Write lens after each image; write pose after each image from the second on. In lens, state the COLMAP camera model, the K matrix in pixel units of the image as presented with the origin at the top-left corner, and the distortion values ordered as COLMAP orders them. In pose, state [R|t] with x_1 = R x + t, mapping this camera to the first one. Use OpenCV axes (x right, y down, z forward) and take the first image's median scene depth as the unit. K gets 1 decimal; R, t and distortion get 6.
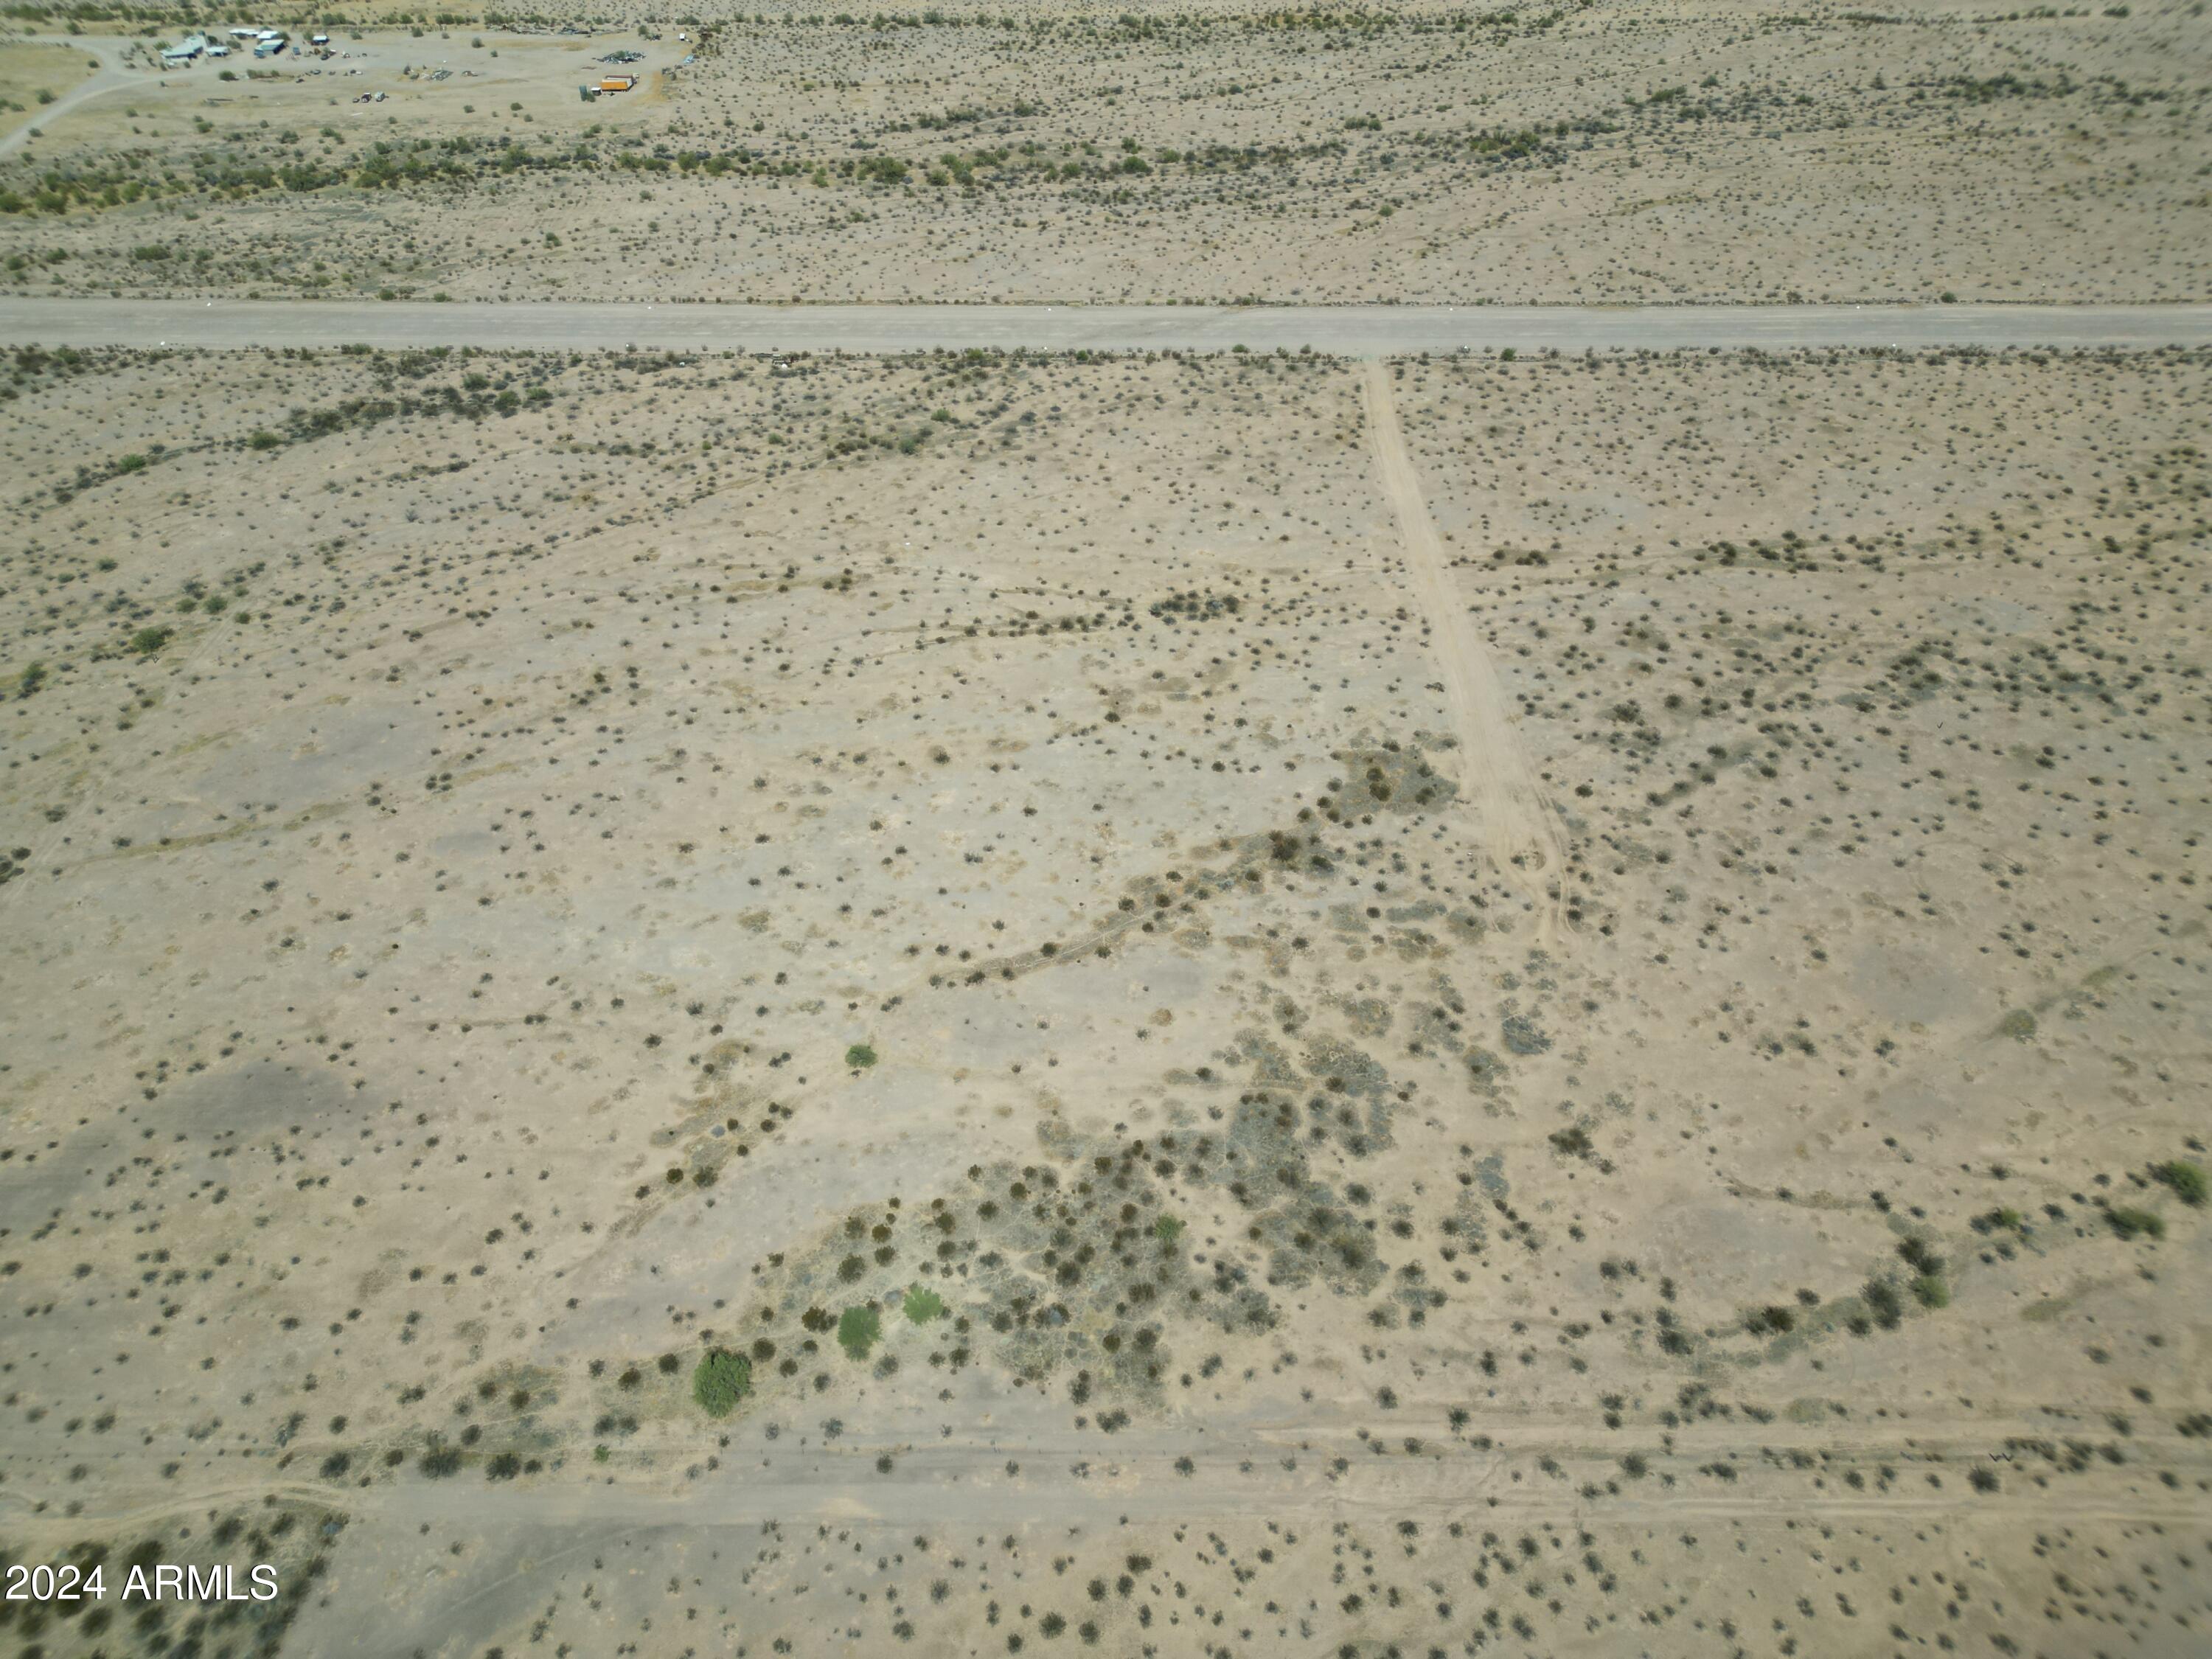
lens RADIAL K [[1542.1, 0, 1106.2], [0, 1542.1, 842.5], [0, 0, 1]] dist [0.068413, -0.072421]
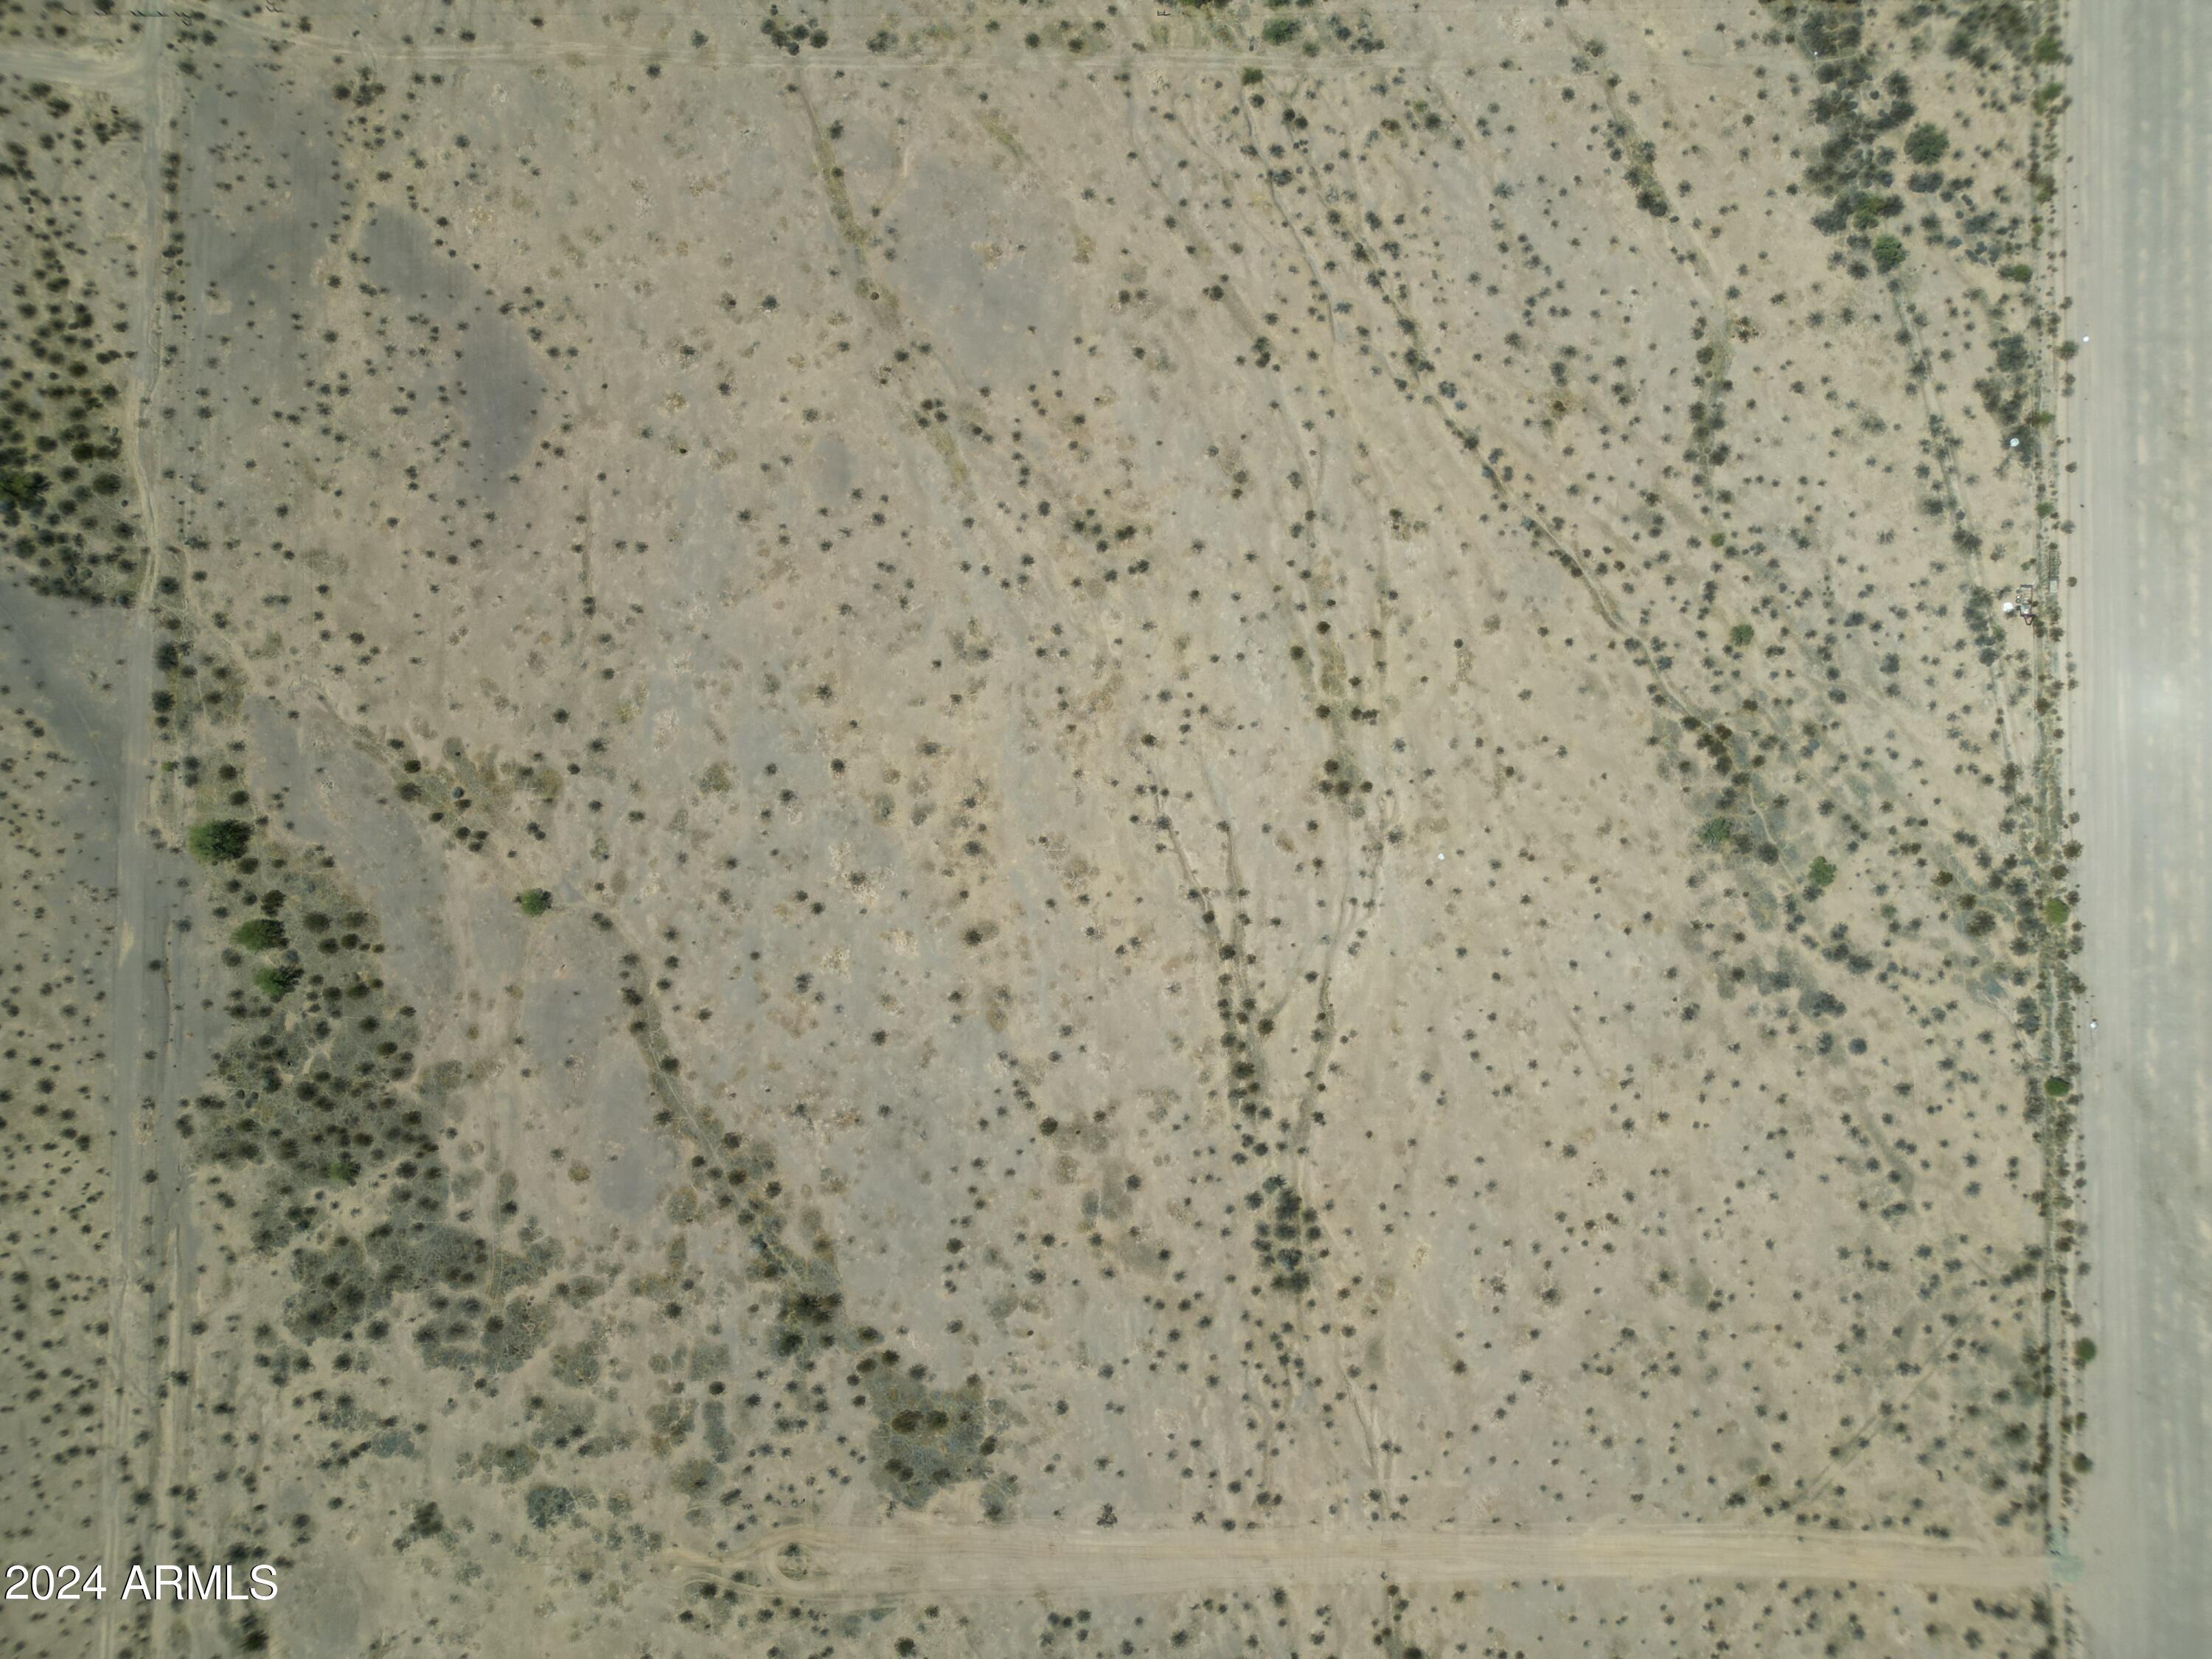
lens RADIAL K [[1542.1, 0, 1106.2], [0, 1542.1, 842.5], [0, 0, 1]] dist [0.068413, -0.072421]
pose [[-0.001707, 0.999268, -0.038205, -0.159506], [-0.643635, 0.028142, 0.764815, -1.000297], [0.765331, 0.025895, 0.643116, 0.585862]]
